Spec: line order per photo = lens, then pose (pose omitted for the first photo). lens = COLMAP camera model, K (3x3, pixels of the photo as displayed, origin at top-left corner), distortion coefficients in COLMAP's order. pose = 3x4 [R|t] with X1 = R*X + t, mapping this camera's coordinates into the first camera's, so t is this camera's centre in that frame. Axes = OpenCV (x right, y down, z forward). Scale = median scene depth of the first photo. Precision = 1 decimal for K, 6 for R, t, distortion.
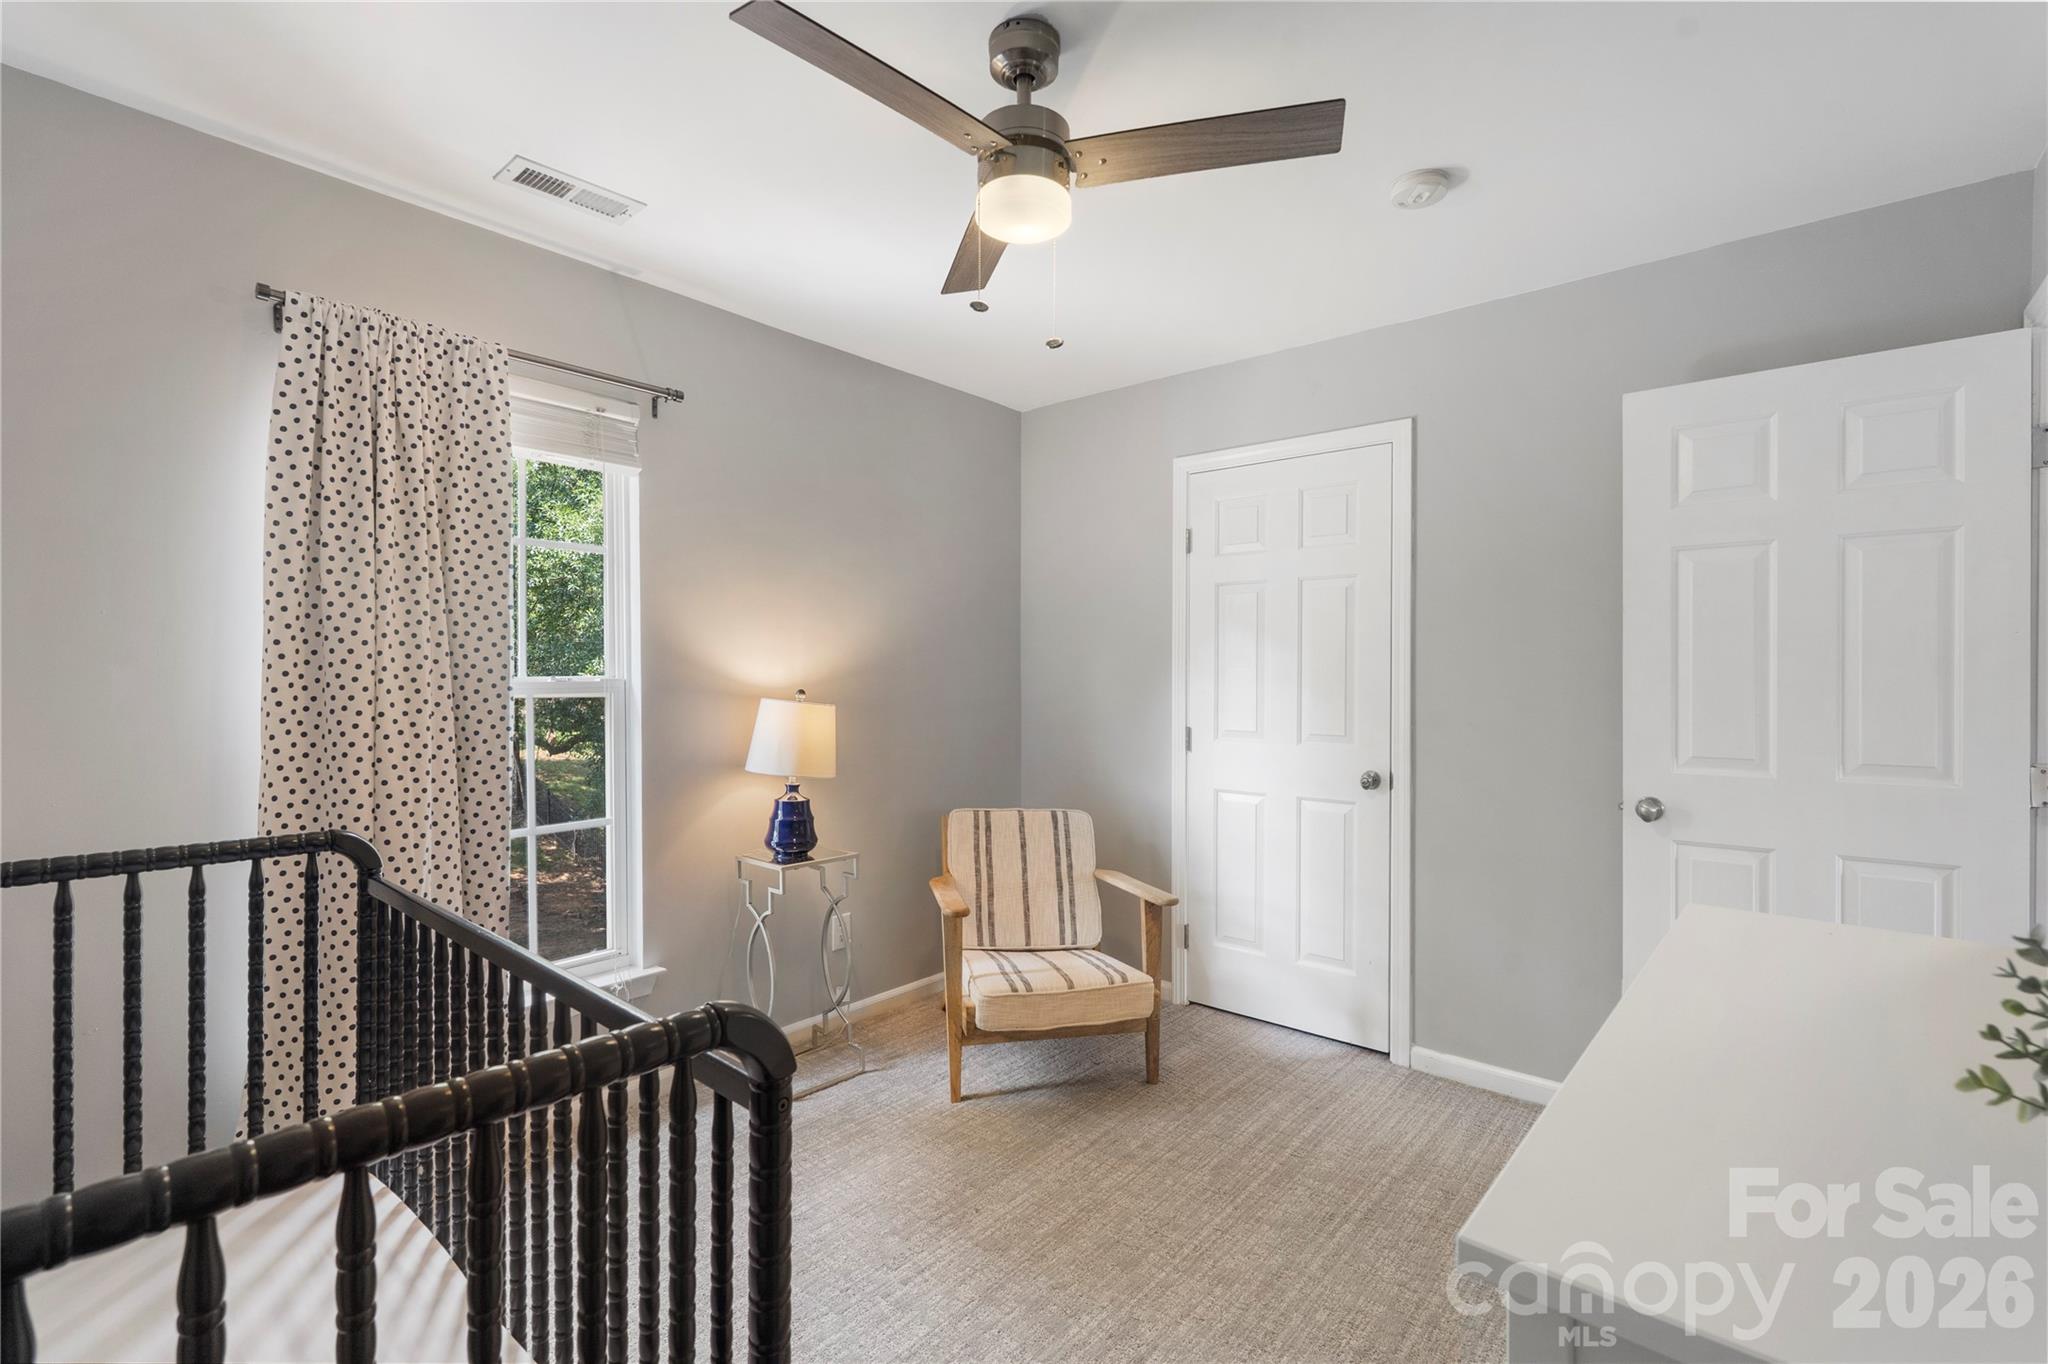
lens RADIAL K [[913.9, 0, 1028.1], [0, 913.9, 680.5], [0, 0, 1]] dist [-0.002304, -0.000337]
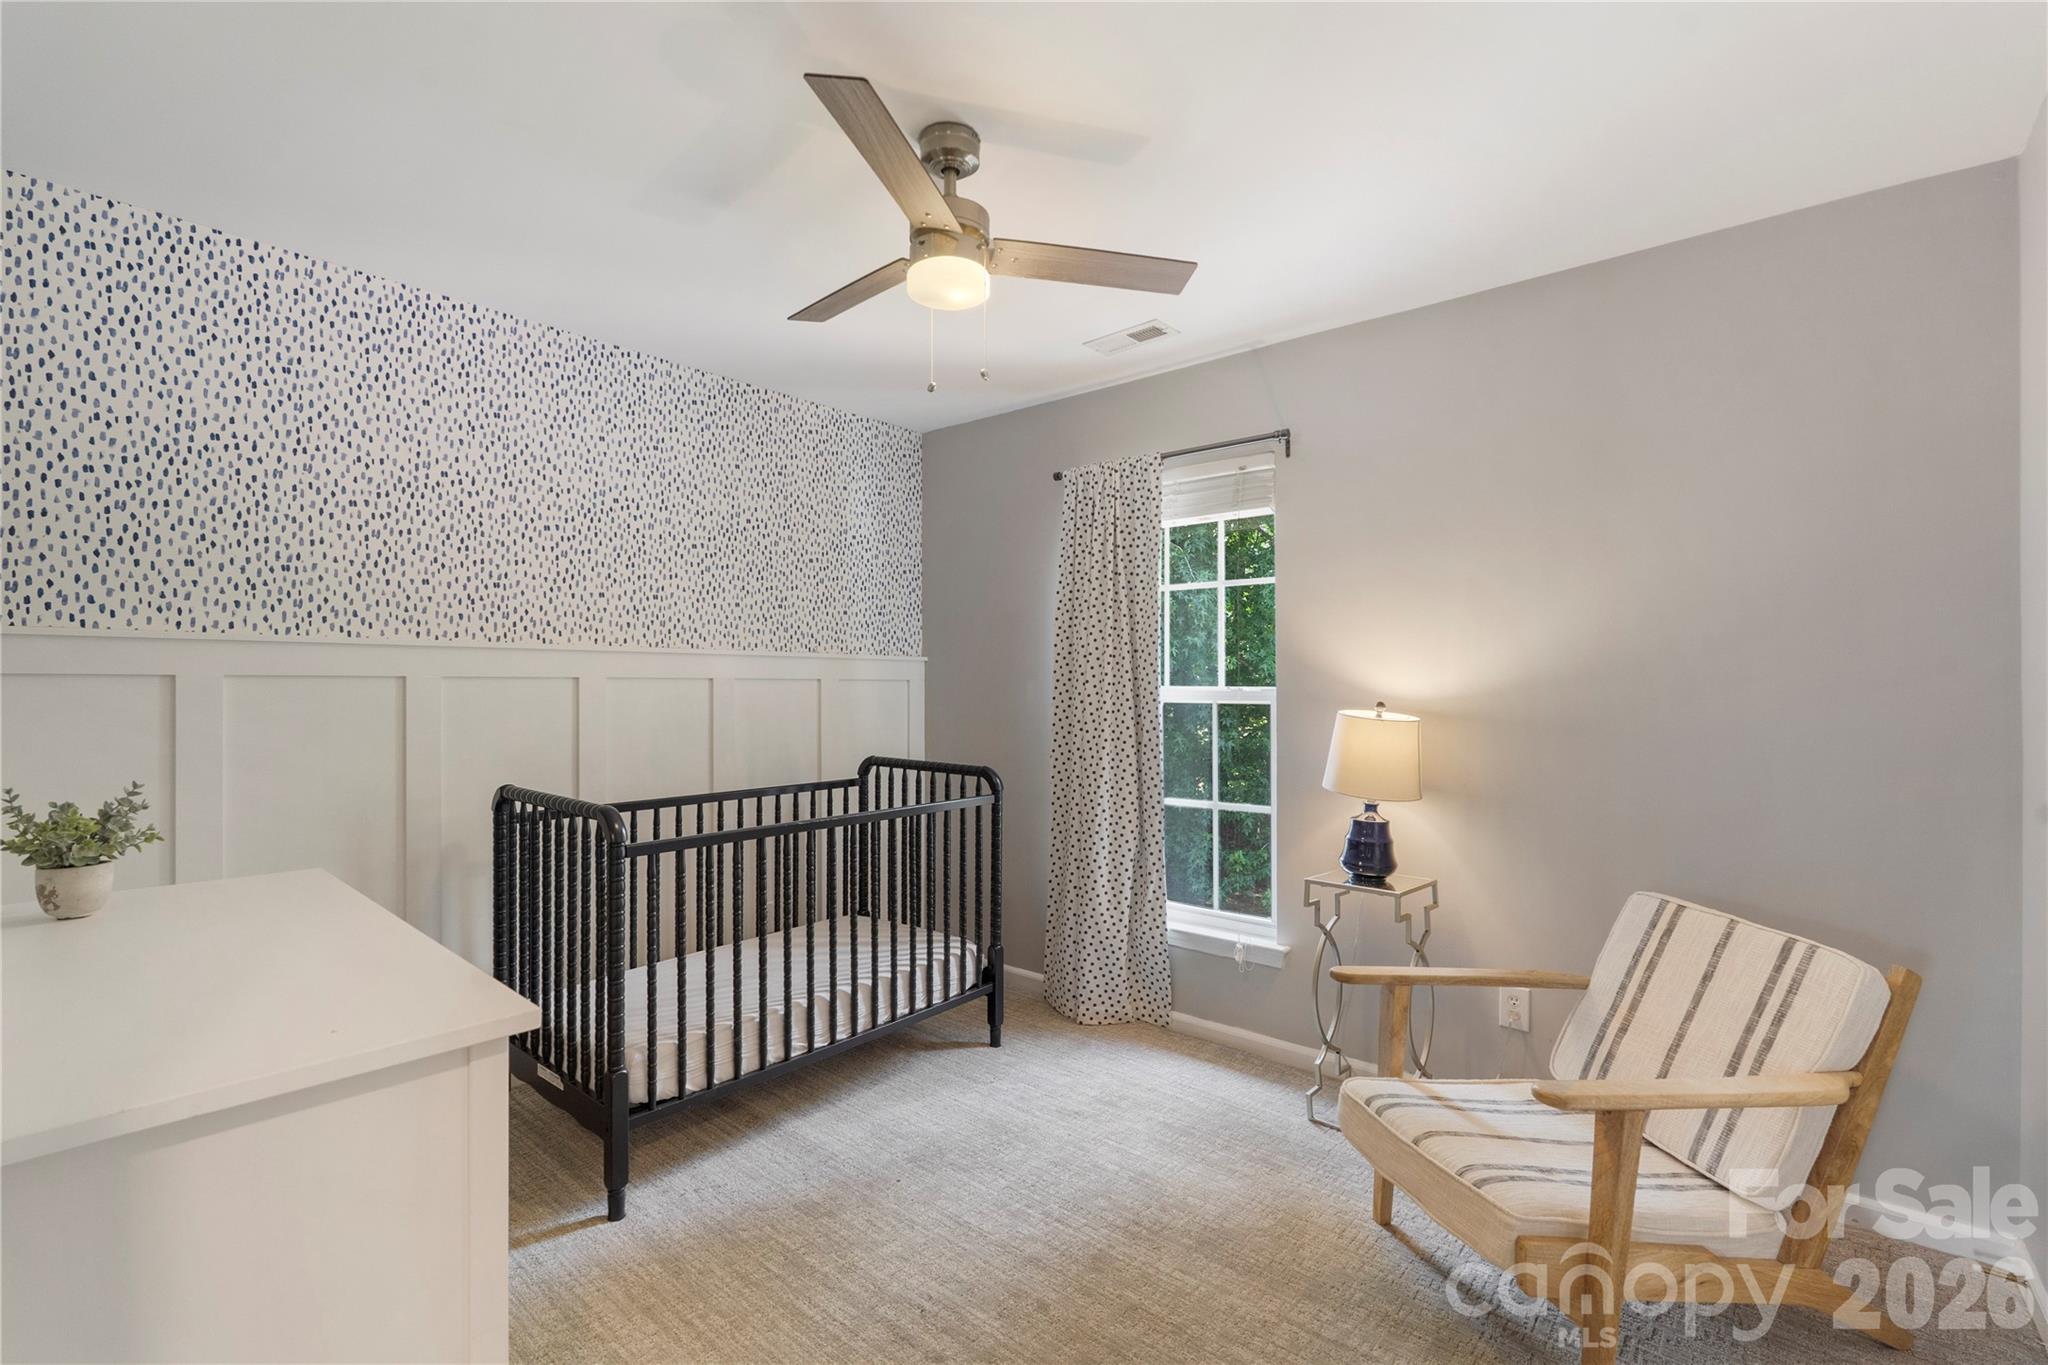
lens RADIAL K [[913.9, 0, 1028.0], [0, 913.9, 677.7], [0, 0, 1]] dist [-0.002304, -0.000337]
pose [[-0.007891, -0.003515, -0.999963, 0.681445], [-0.005270, 0.999980, -0.003473, -0.009392], [0.999955, 0.005242, -0.007910, 0.655984]]
